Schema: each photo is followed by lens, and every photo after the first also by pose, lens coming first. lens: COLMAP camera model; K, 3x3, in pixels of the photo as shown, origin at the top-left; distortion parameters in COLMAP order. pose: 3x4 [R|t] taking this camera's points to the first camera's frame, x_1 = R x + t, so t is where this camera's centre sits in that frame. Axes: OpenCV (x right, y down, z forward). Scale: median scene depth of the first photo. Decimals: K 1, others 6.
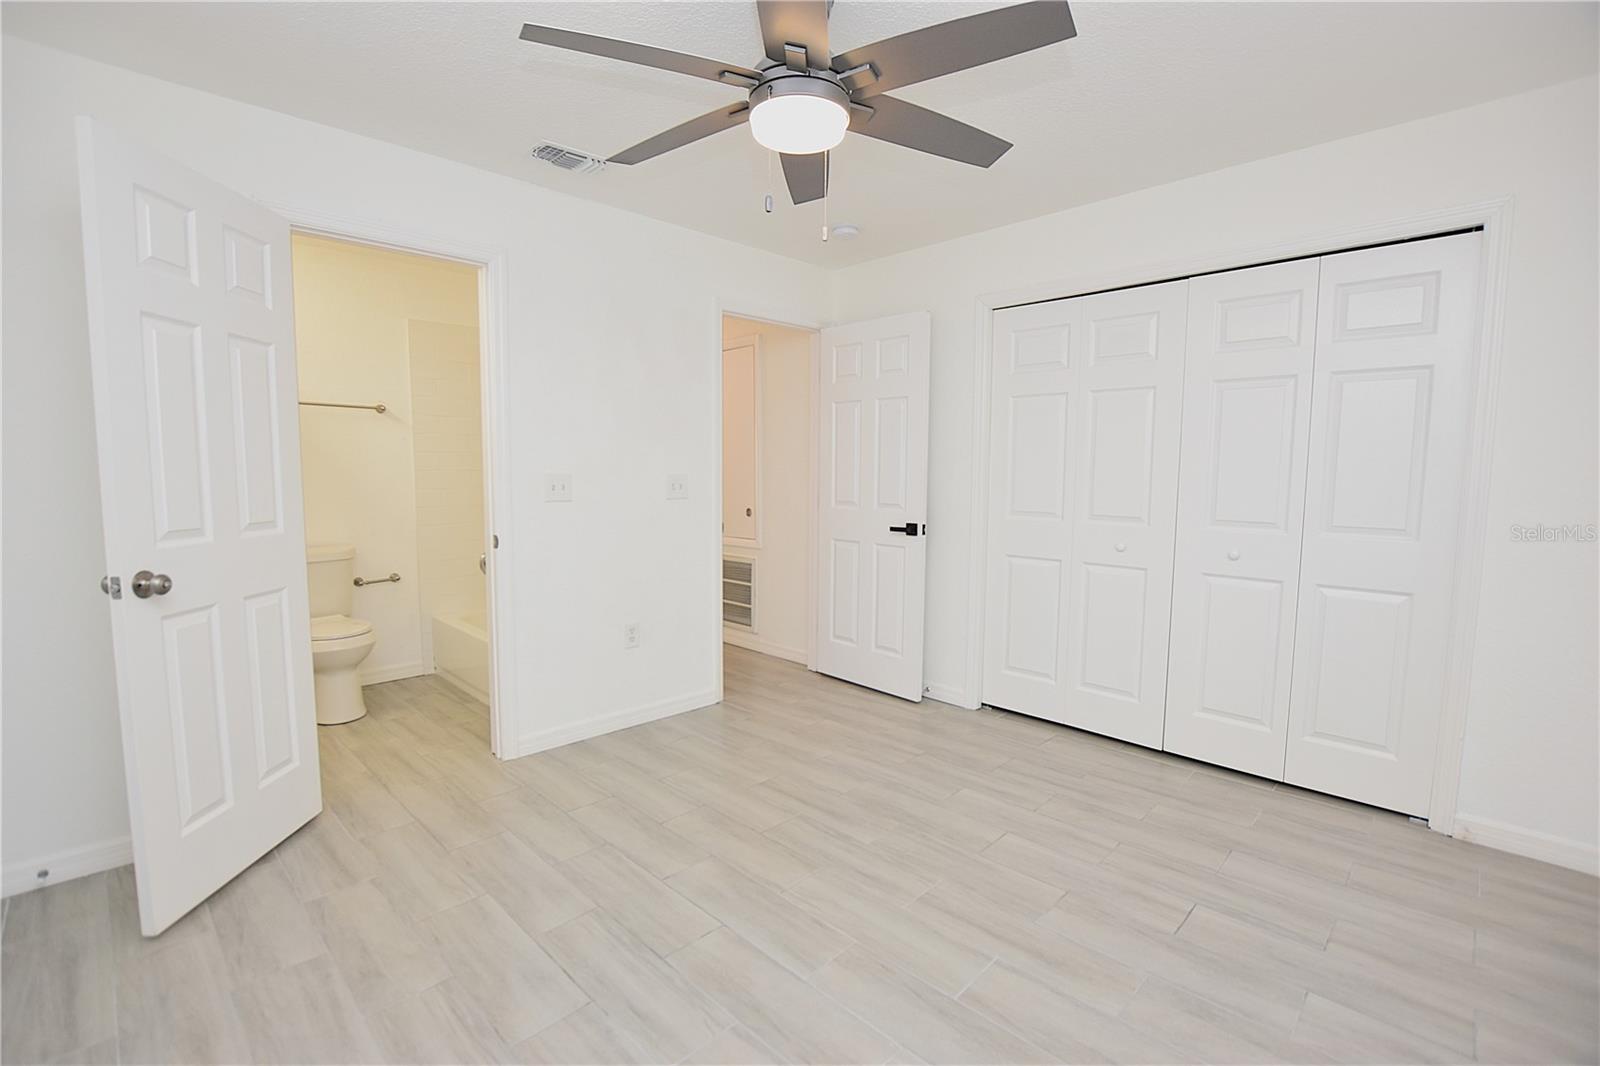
lens RADIAL K [[710.0, 0, 795.8], [0, 710.0, 533.8], [0, 0, 1]] dist [-0.034155, 0.004820]
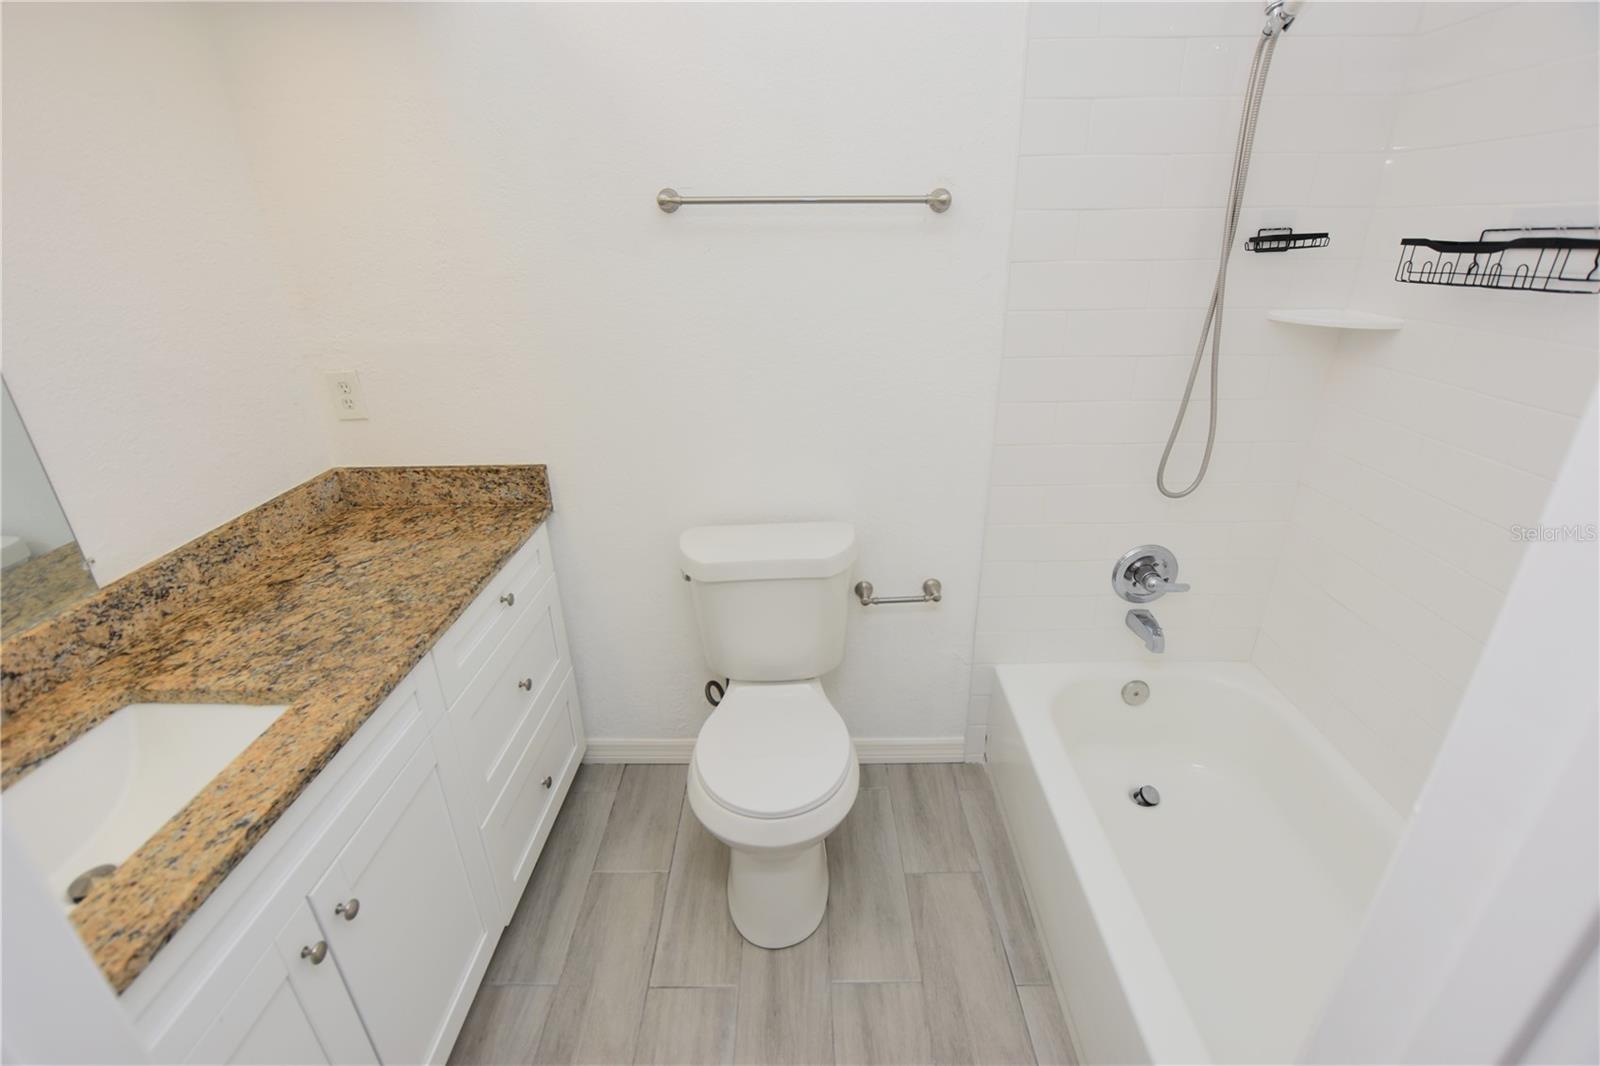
lens RADIAL K [[710.0, 0, 795.8], [0, 710.0, 533.8], [0, 0, 1]] dist [-0.034155, 0.004820]
pose [[0.699562, 0.256173, -0.667074, -0.351516], [-0.057473, 0.950677, 0.304811, -0.120259], [0.712257, -0.174896, 0.679781, 0.663102]]
